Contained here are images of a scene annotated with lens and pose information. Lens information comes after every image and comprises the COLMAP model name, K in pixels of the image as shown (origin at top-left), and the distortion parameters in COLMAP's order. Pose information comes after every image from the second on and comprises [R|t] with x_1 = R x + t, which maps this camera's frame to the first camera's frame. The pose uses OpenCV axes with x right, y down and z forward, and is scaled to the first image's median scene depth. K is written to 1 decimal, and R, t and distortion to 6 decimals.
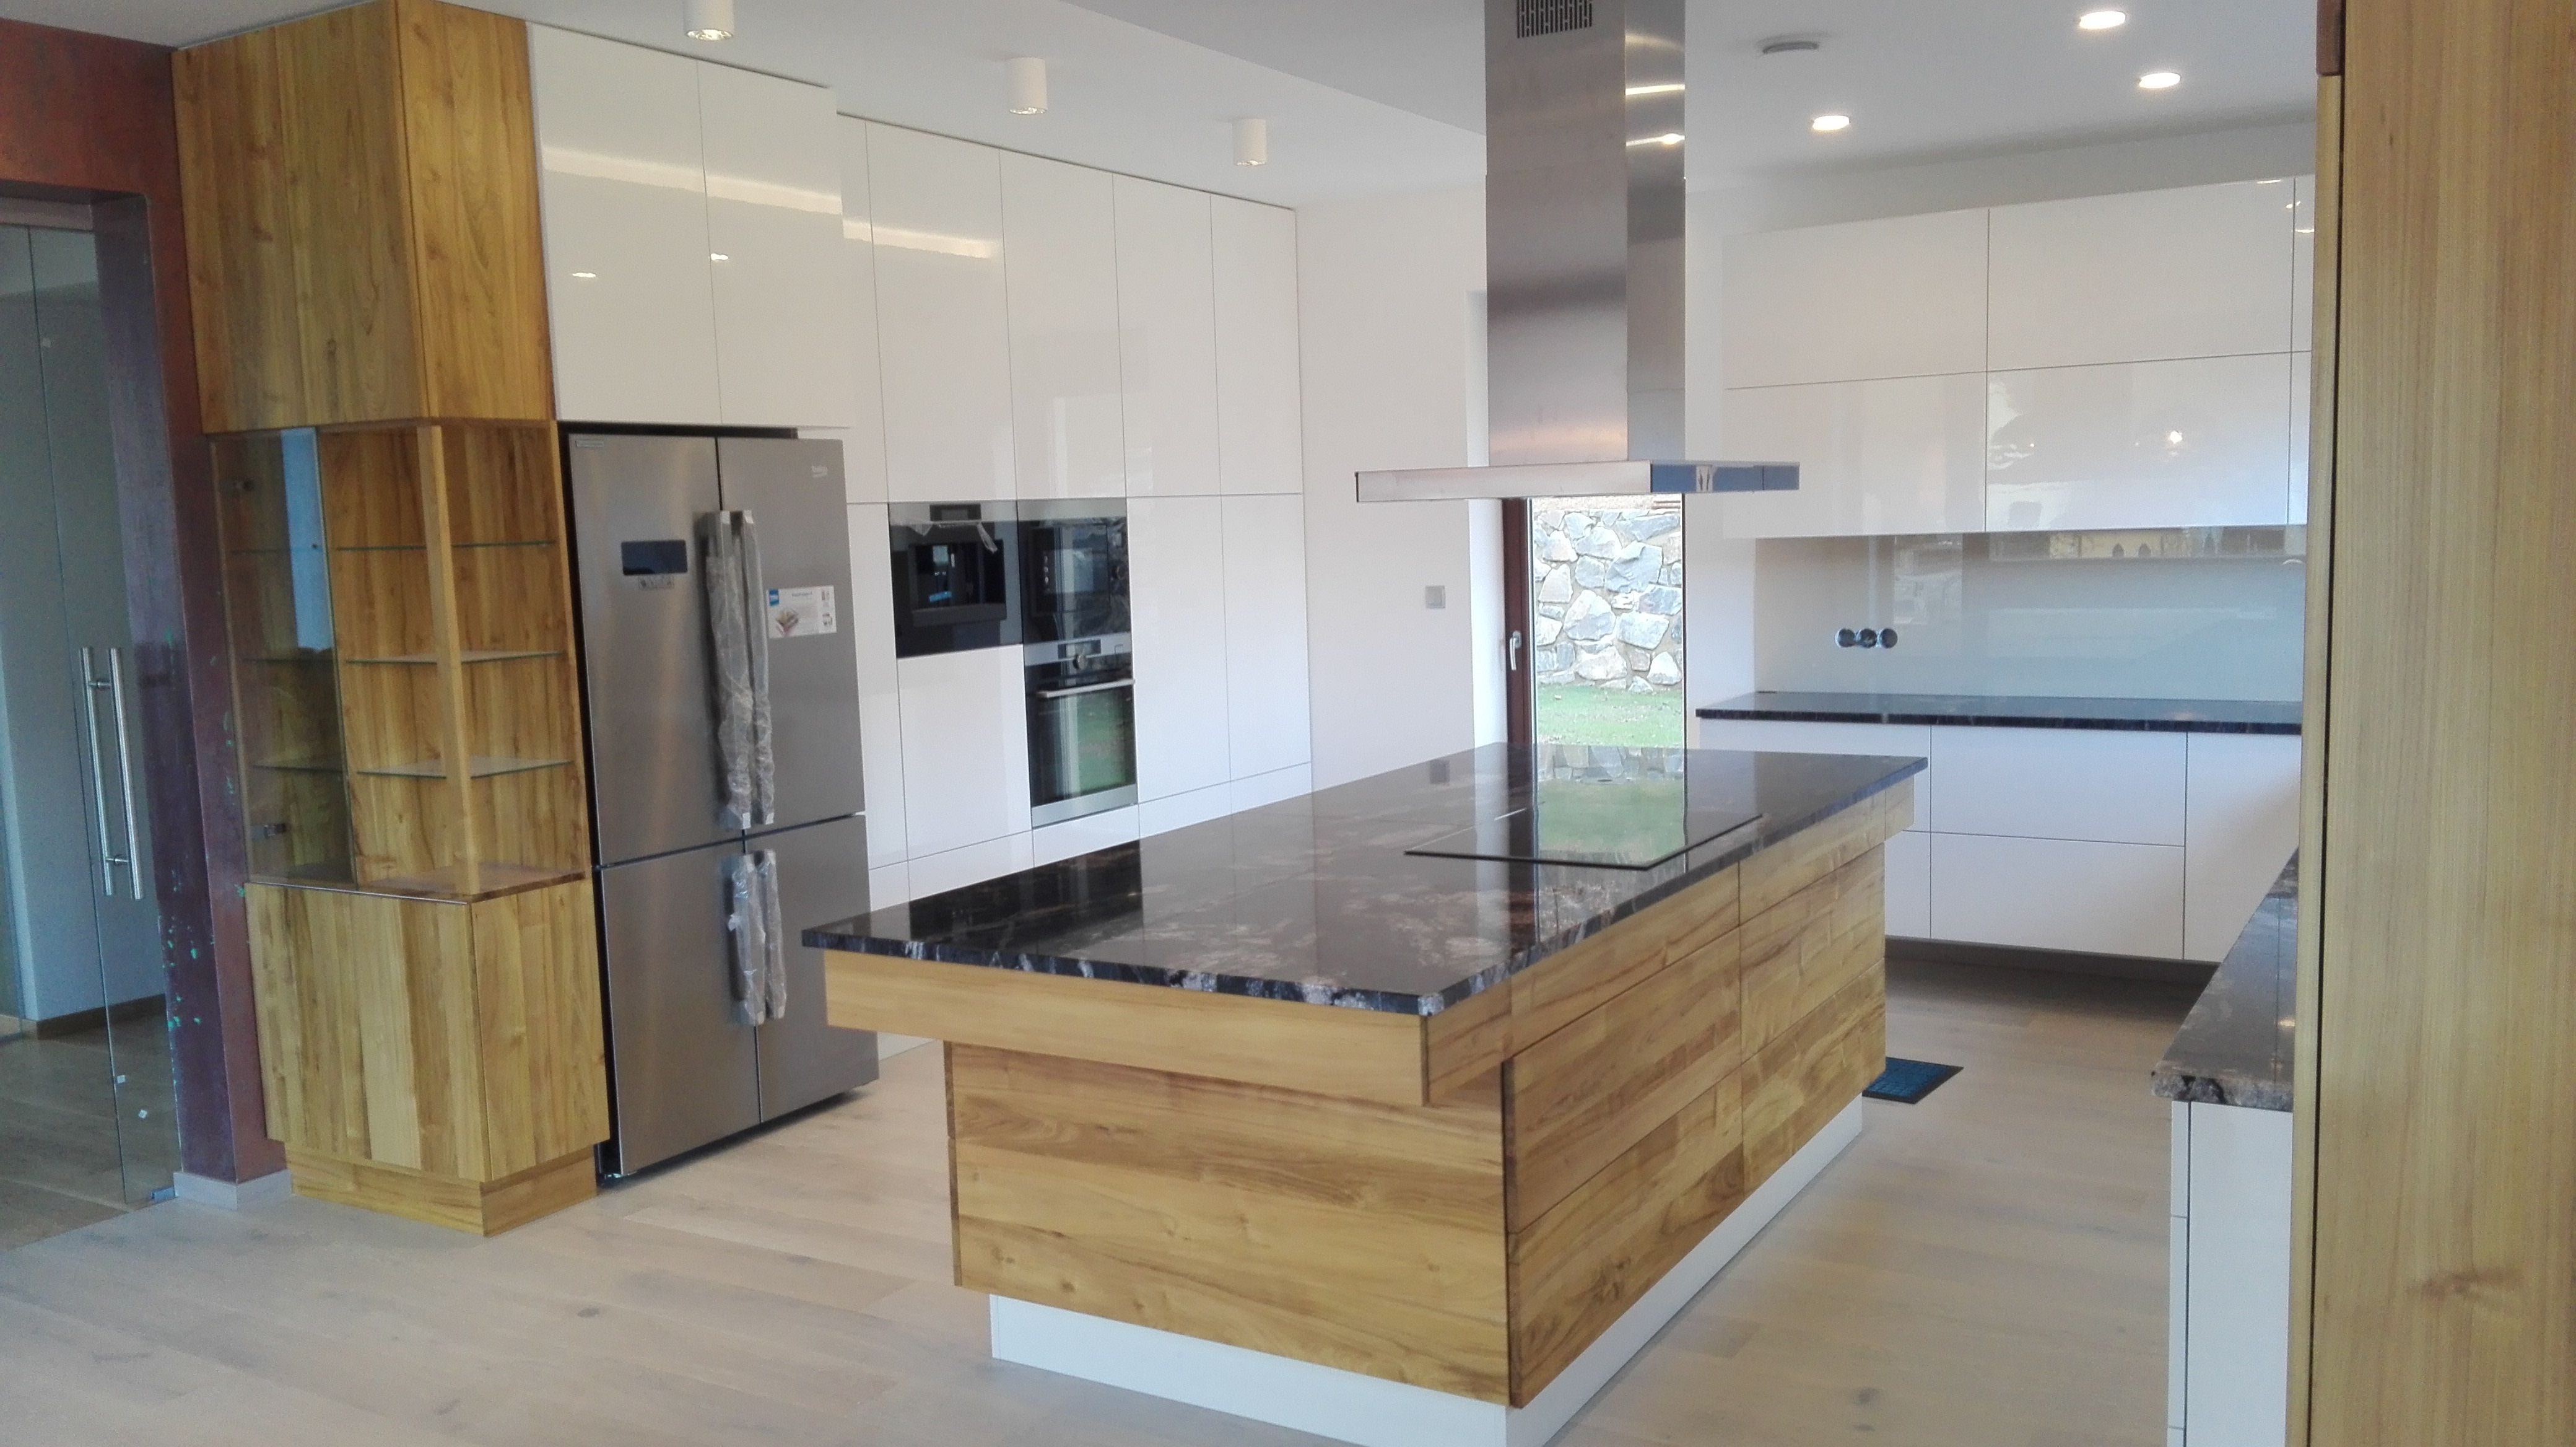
lens RADIAL K [[2048.5, 0, 1287.2], [0, 2048.5, 749.9], [0, 0, 1]] dist [0.084244, -0.153960]
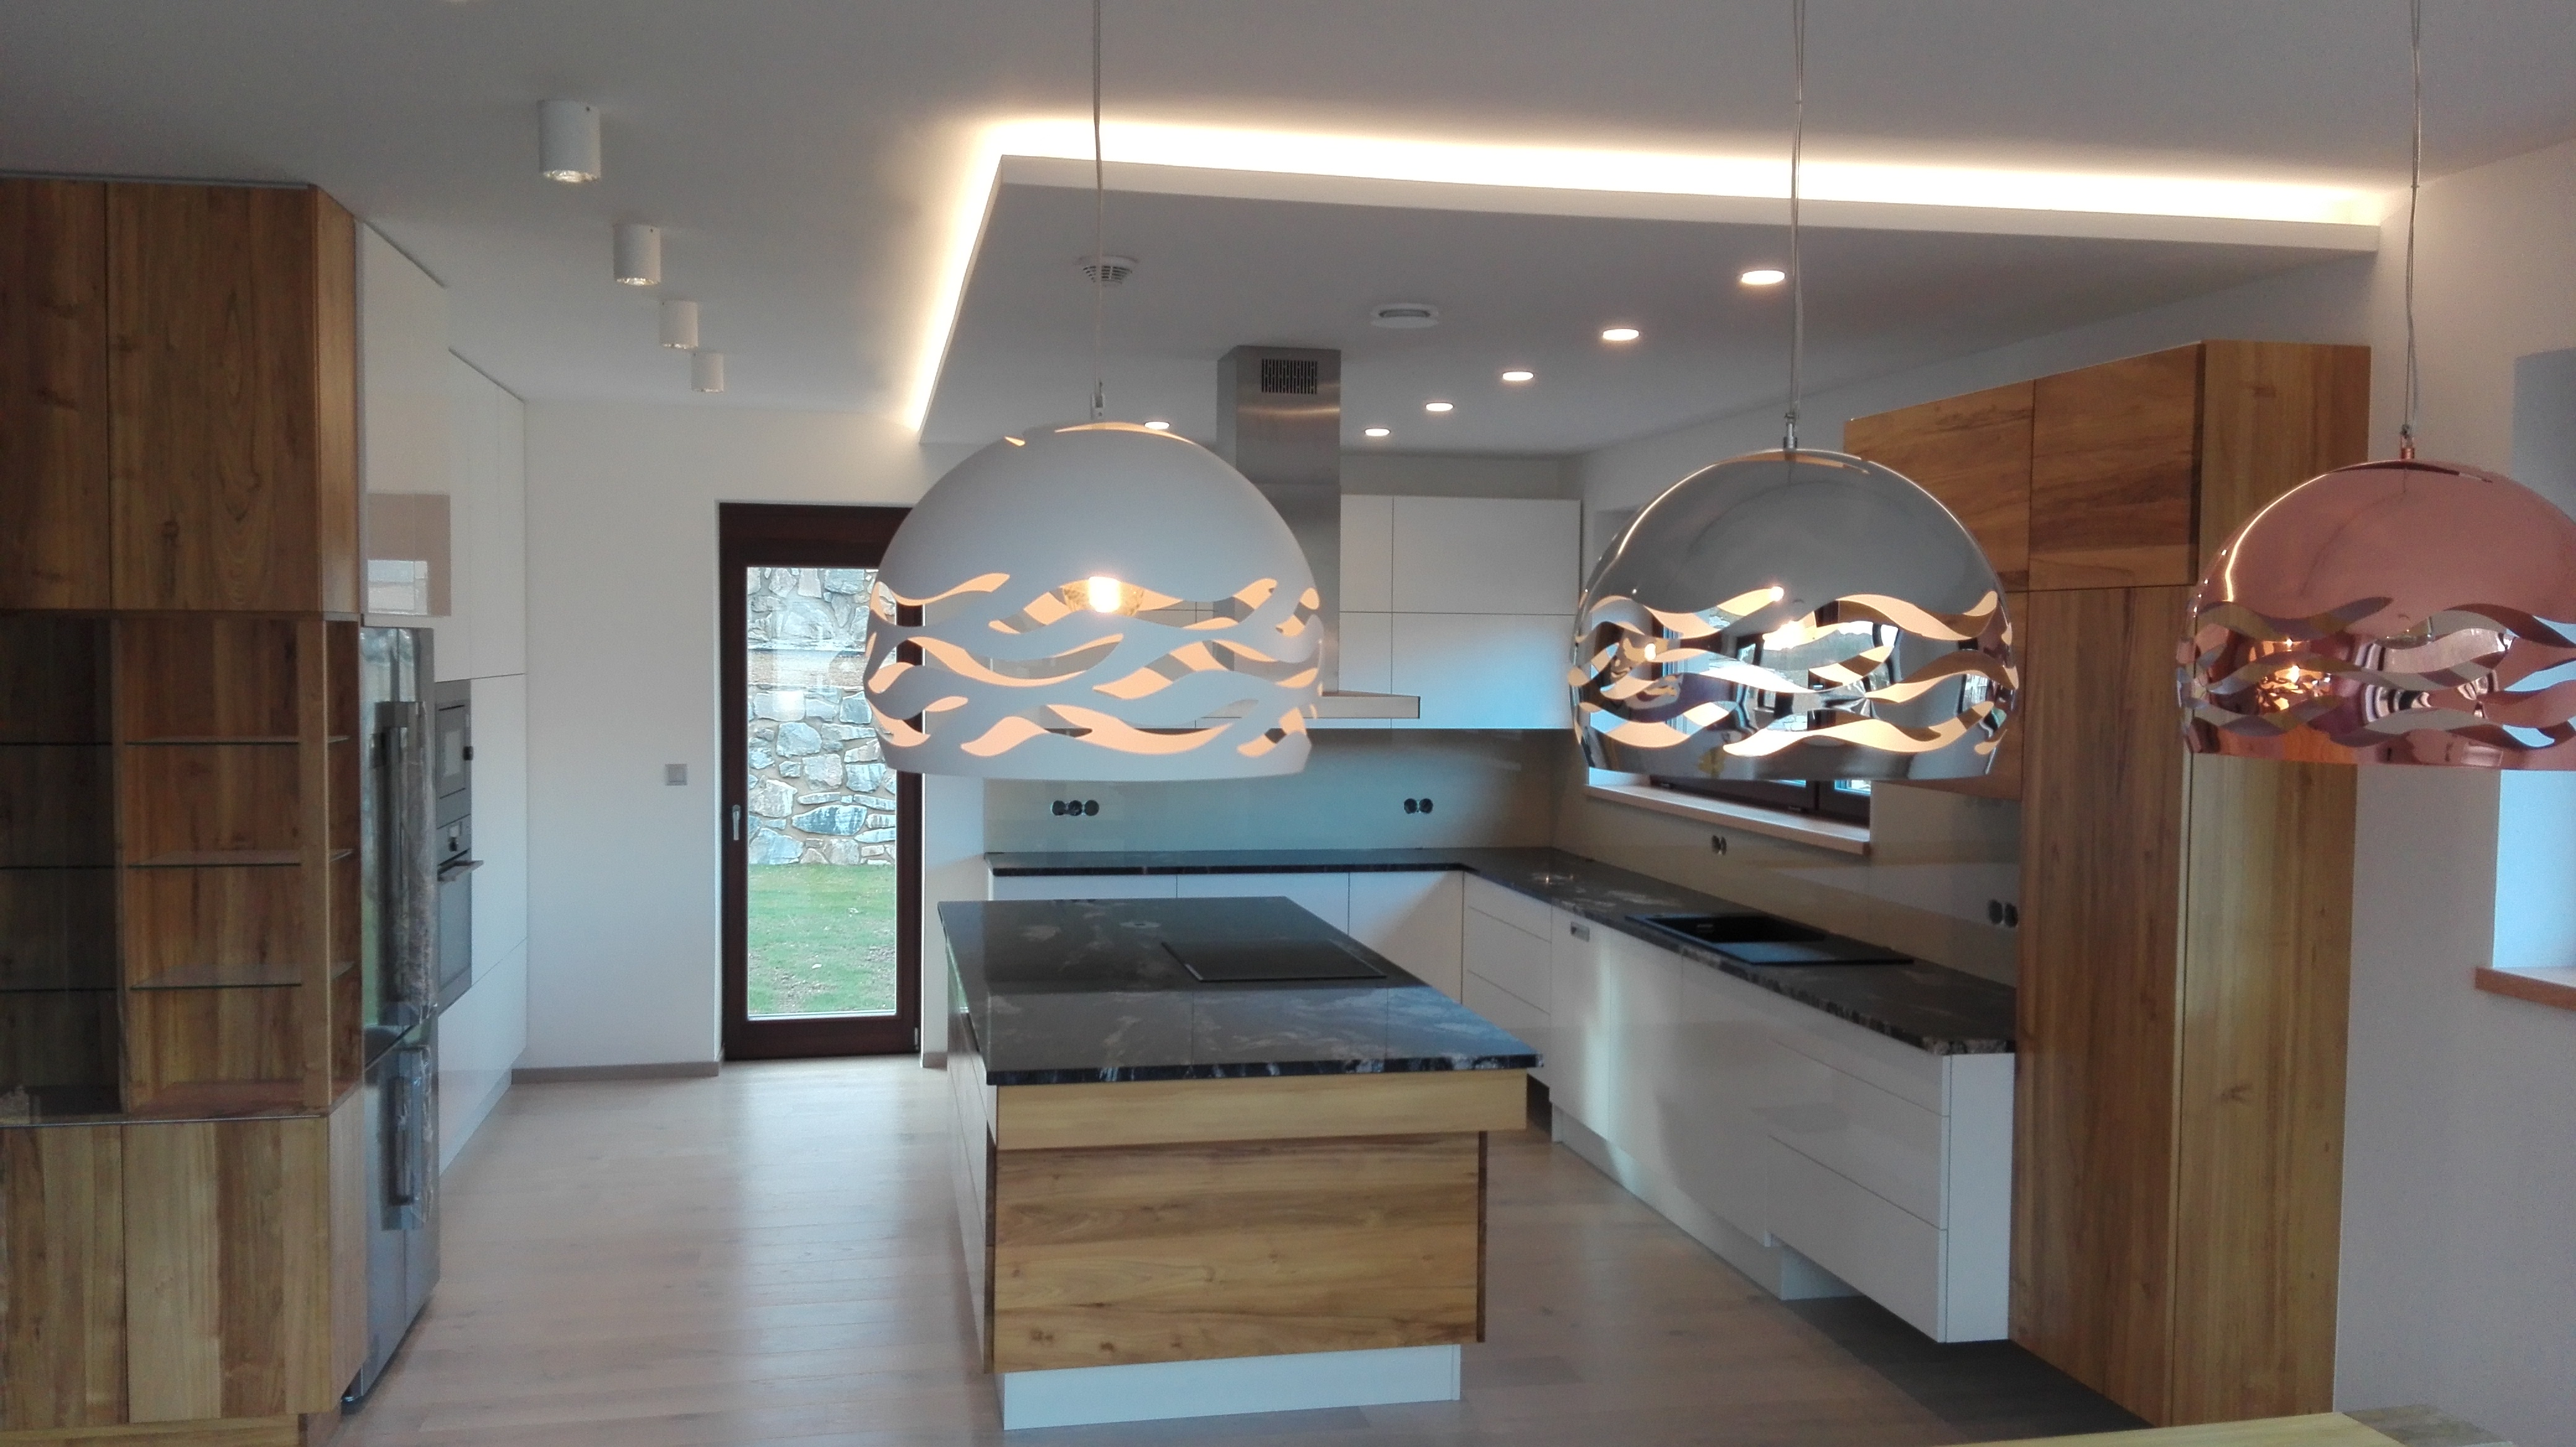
lens RADIAL K [[2070.6, 0, 1288.0], [0, 2070.6, 723.5], [0, 0, 1]] dist [0.090179, -0.193087]
pose [[0.731372, 0.012630, 0.681862, -0.722284], [0.046692, 0.996555, -0.068541, -0.019090], [-0.680379, 0.081966, 0.728262, -0.020420]]
